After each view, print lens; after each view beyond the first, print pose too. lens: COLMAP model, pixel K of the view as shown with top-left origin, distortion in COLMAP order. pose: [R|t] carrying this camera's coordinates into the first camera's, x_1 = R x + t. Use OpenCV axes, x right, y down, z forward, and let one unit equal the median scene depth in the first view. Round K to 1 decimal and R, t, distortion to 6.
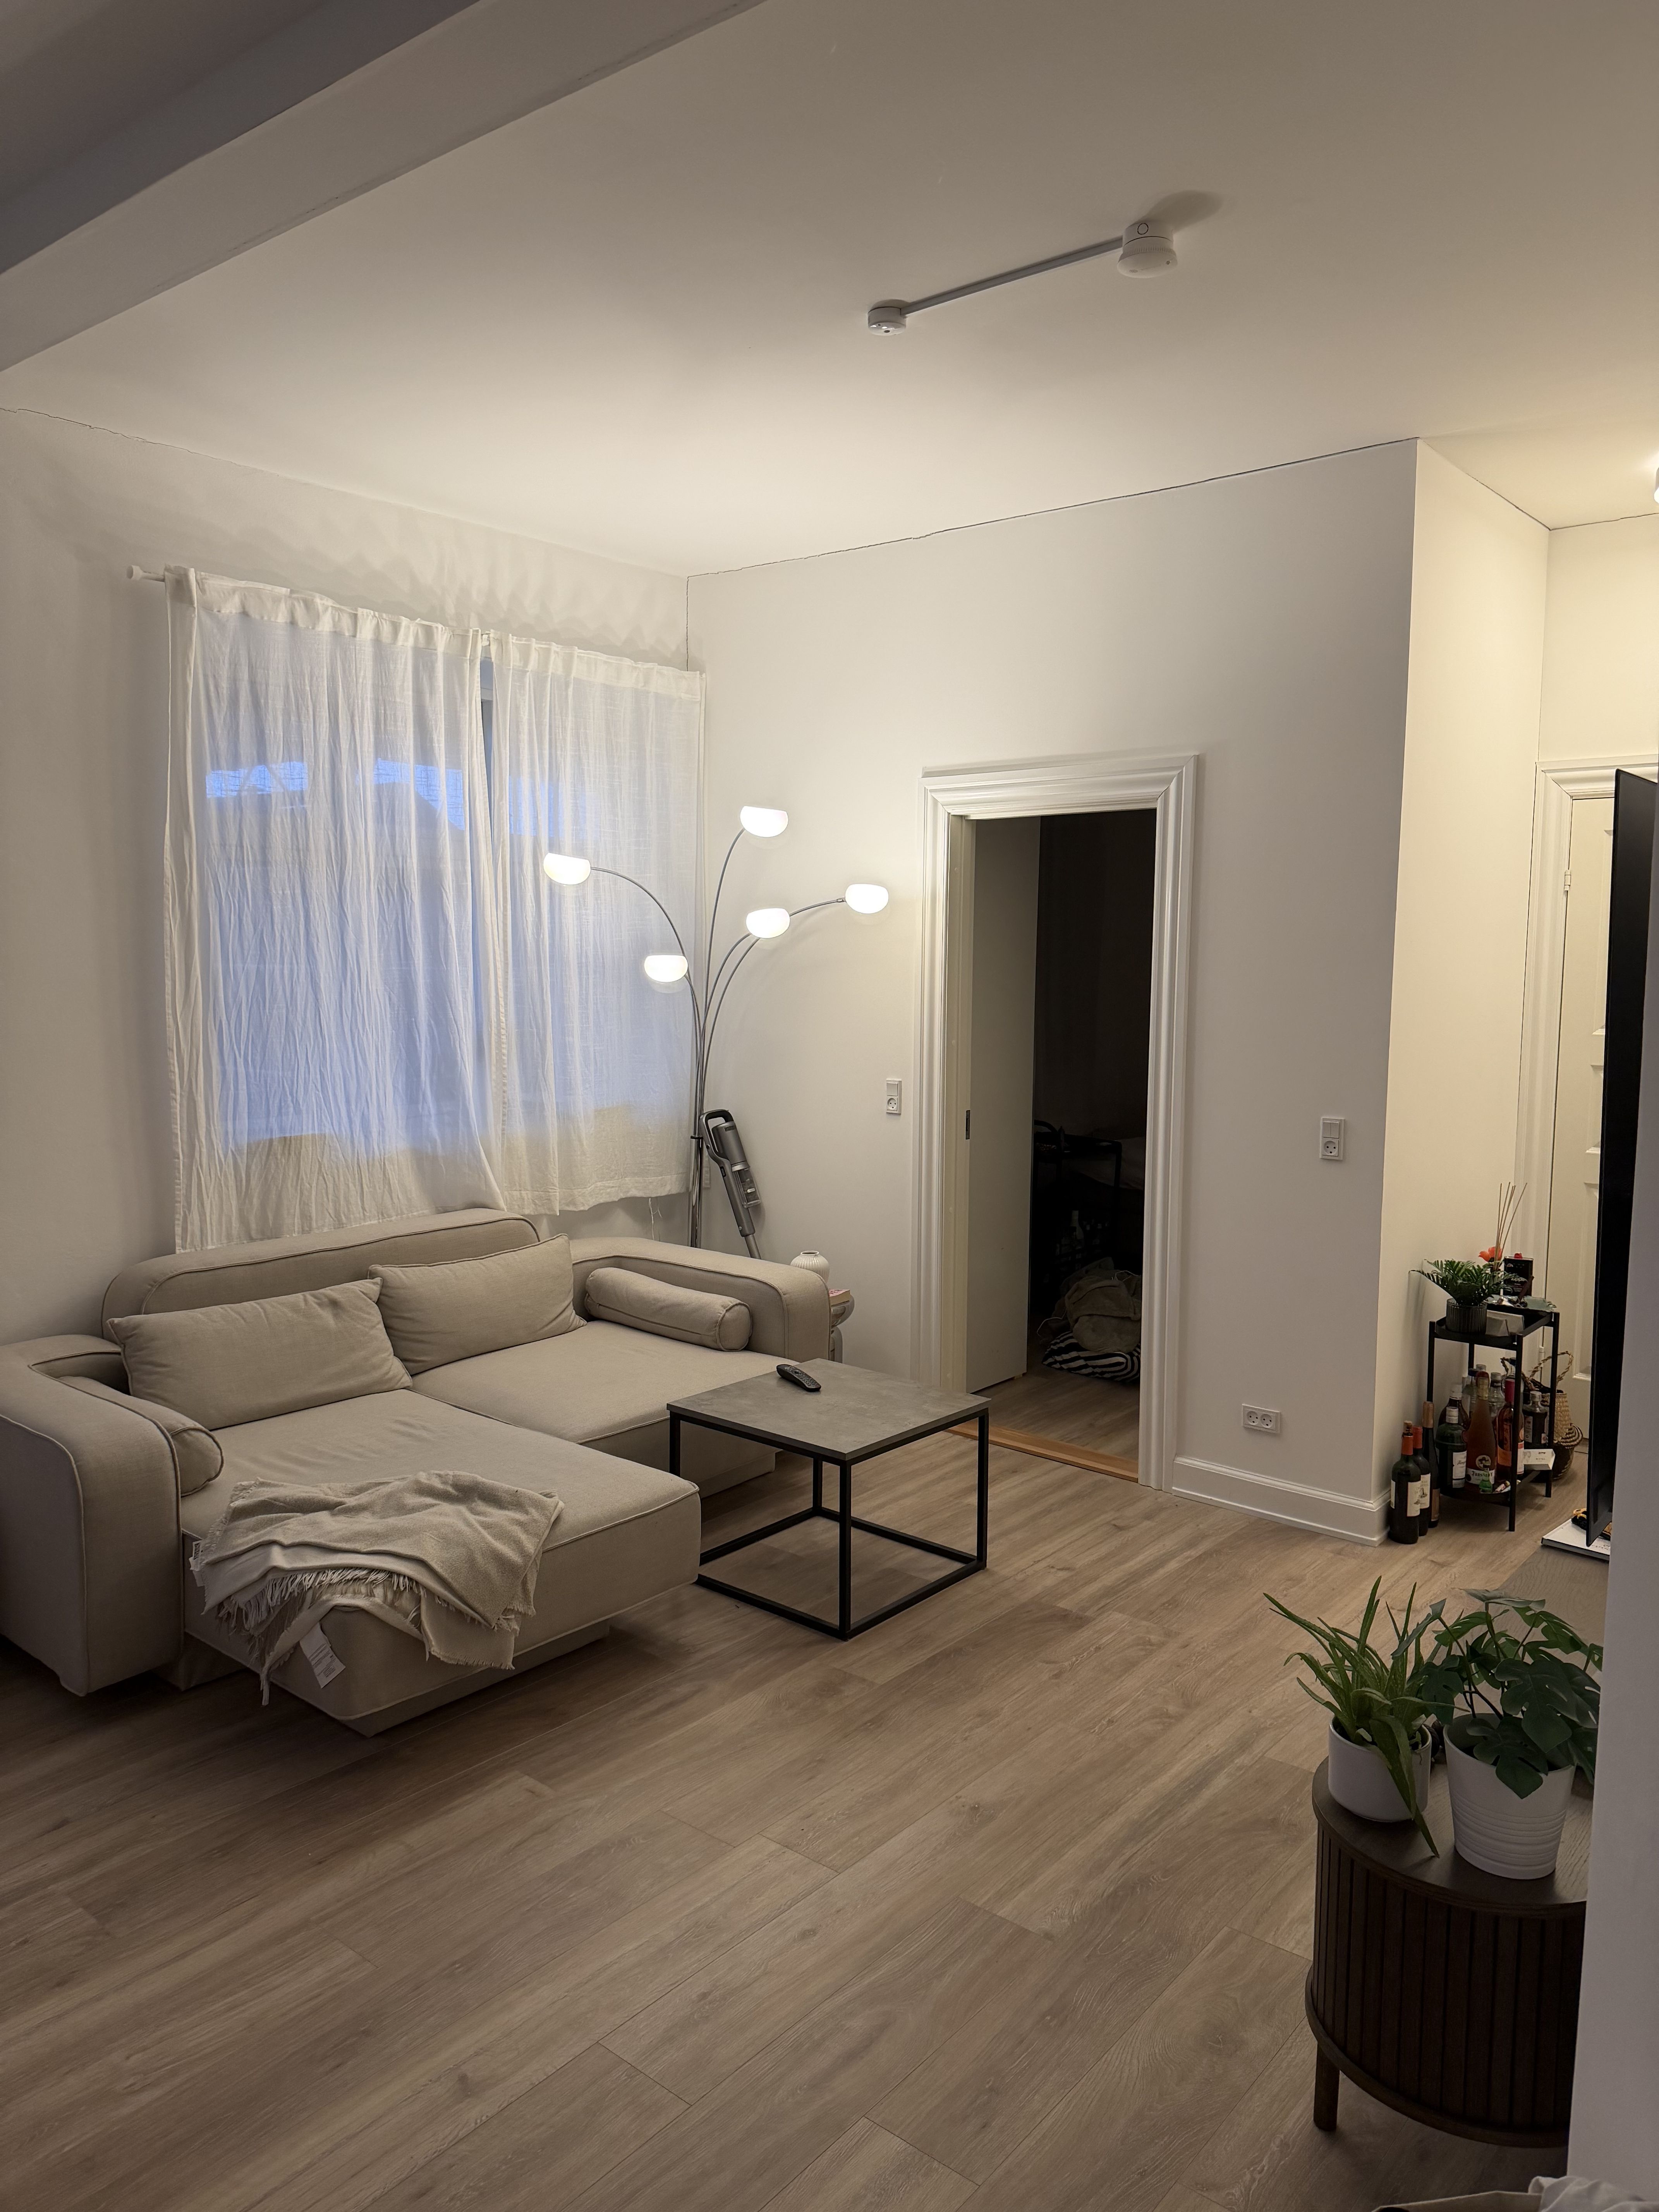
lens RADIAL K [[1585.3, 0, 838.7], [0, 1585.3, 1107.5], [0, 0, 1]] dist [0.046931, -0.003304]
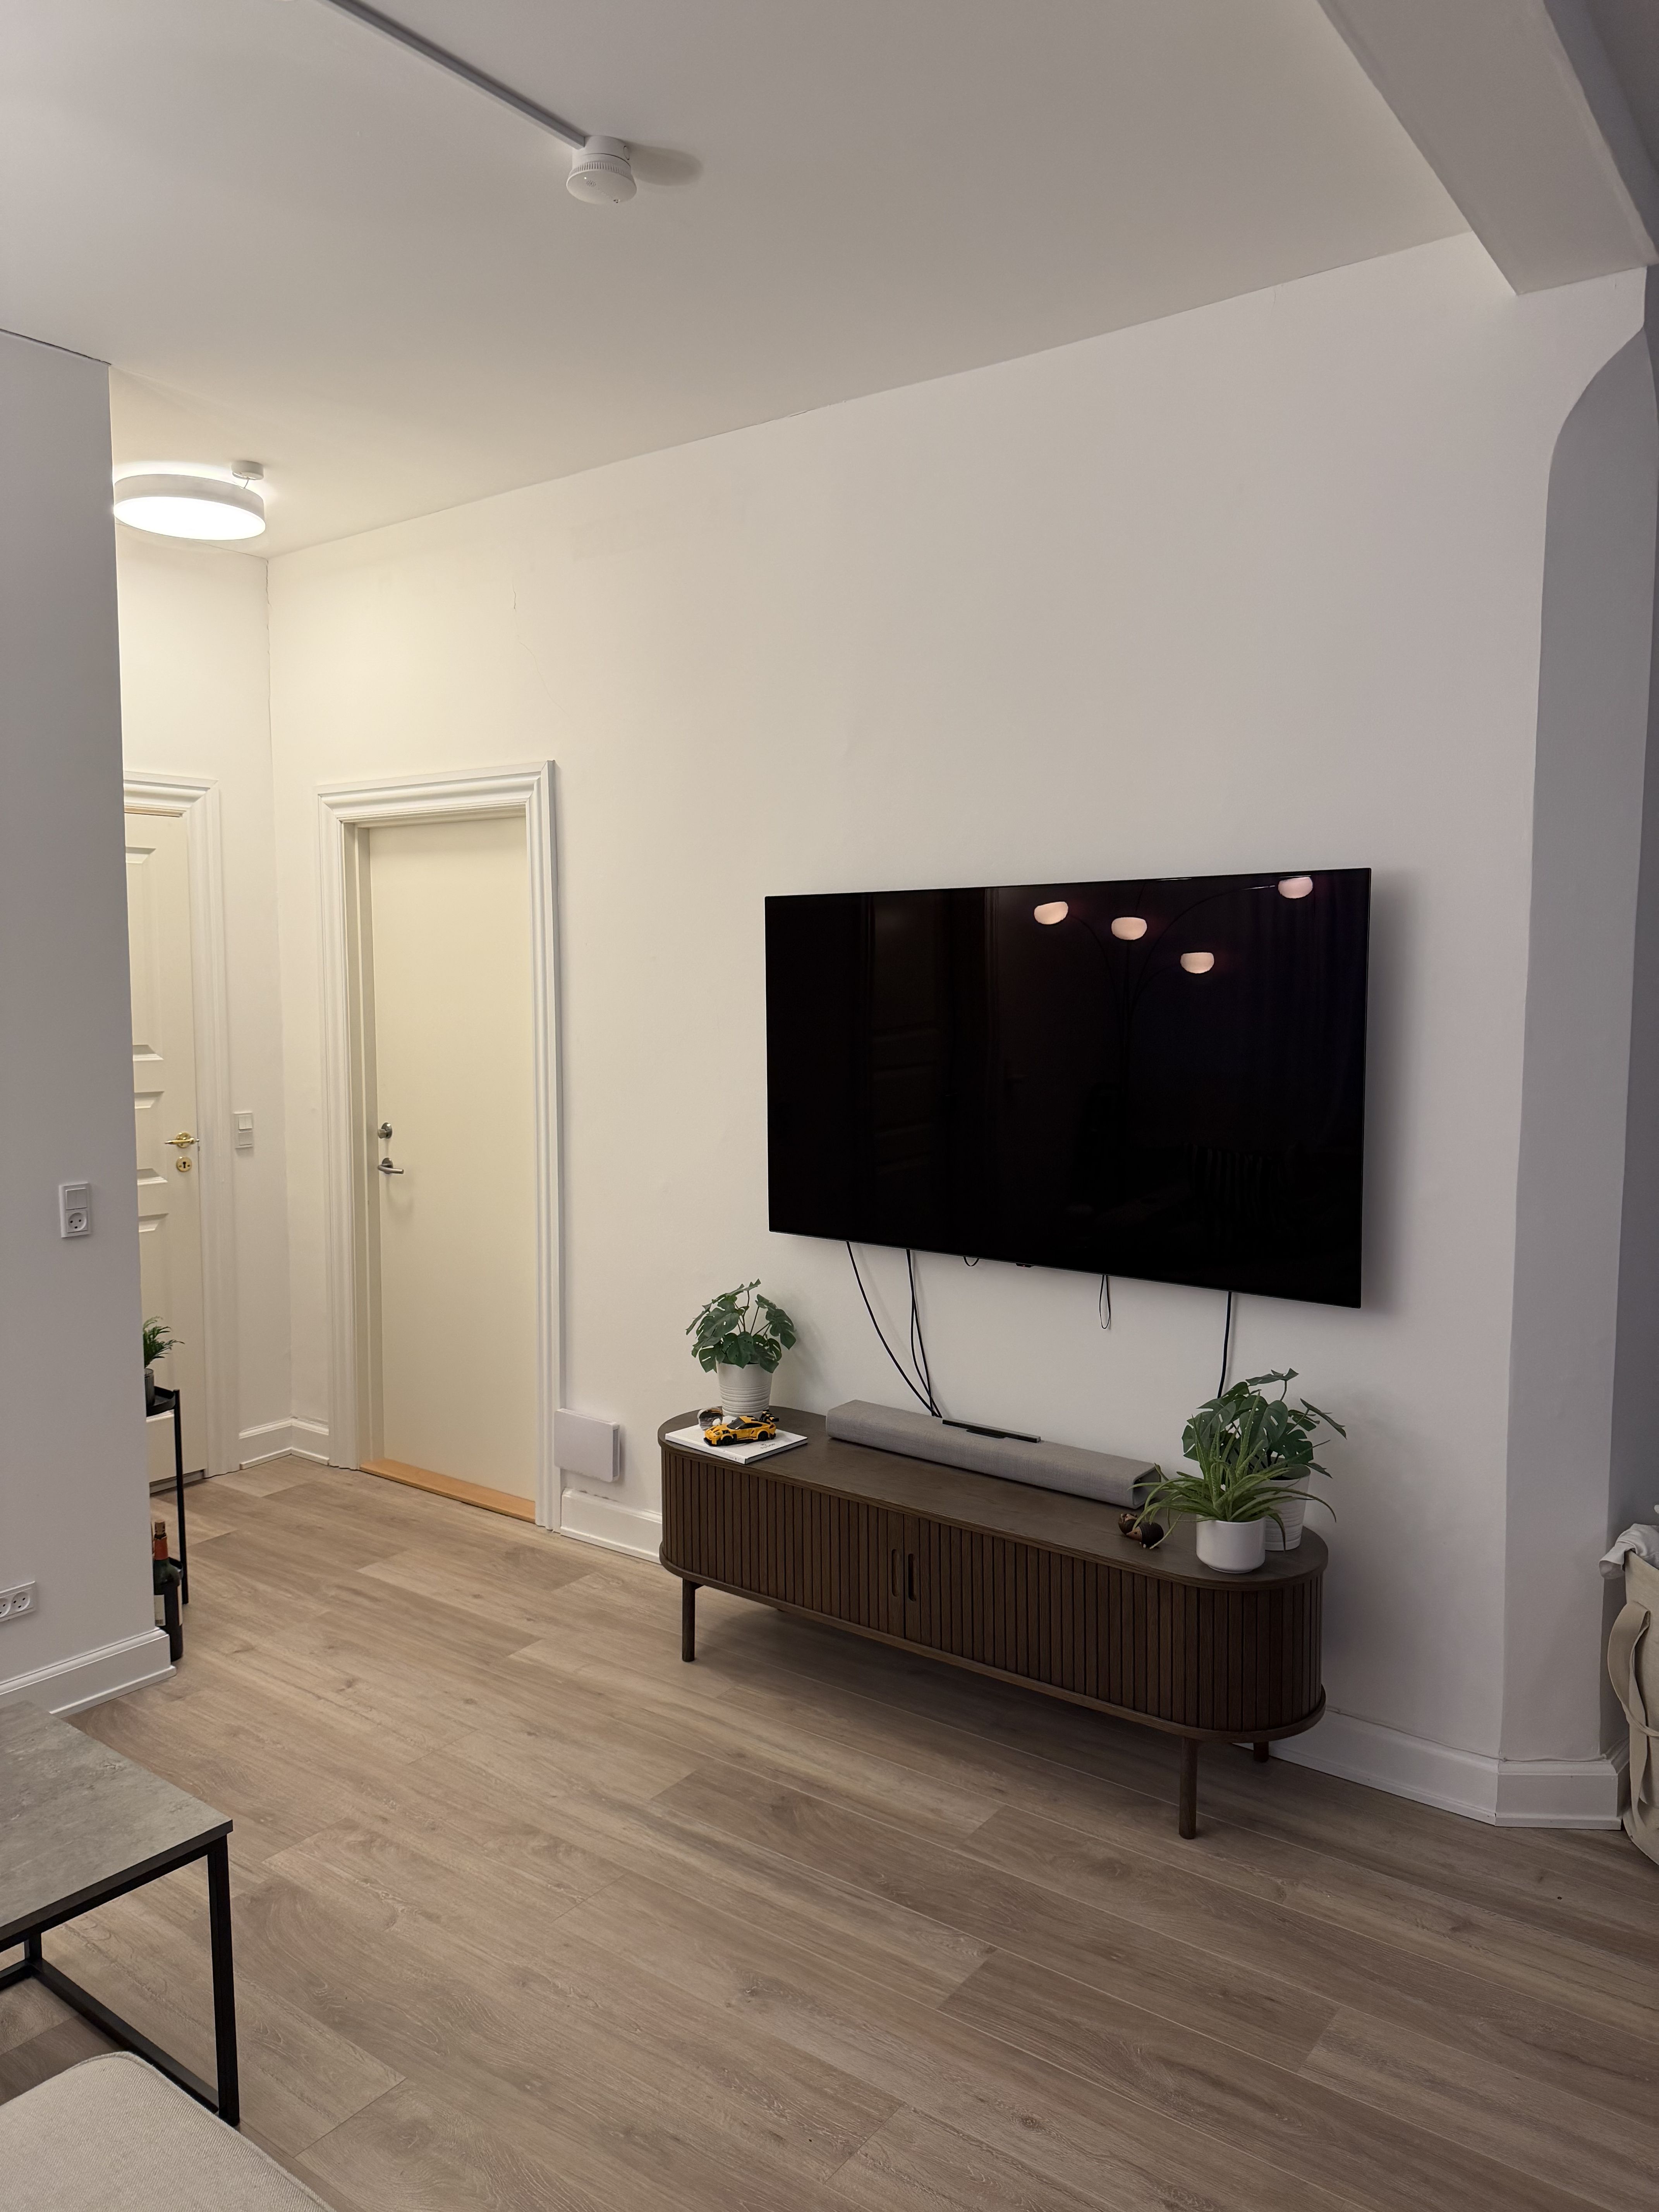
lens RADIAL K [[1585.3, 0, 838.6], [0, 1585.3, 1108.4], [0, 0, 1]] dist [0.046931, -0.003304]
pose [[-0.037090, -0.092216, 0.995048, -0.636329], [0.091644, 0.991223, 0.095278, -0.092561], [-0.995101, 0.094724, -0.028313, 0.821177]]
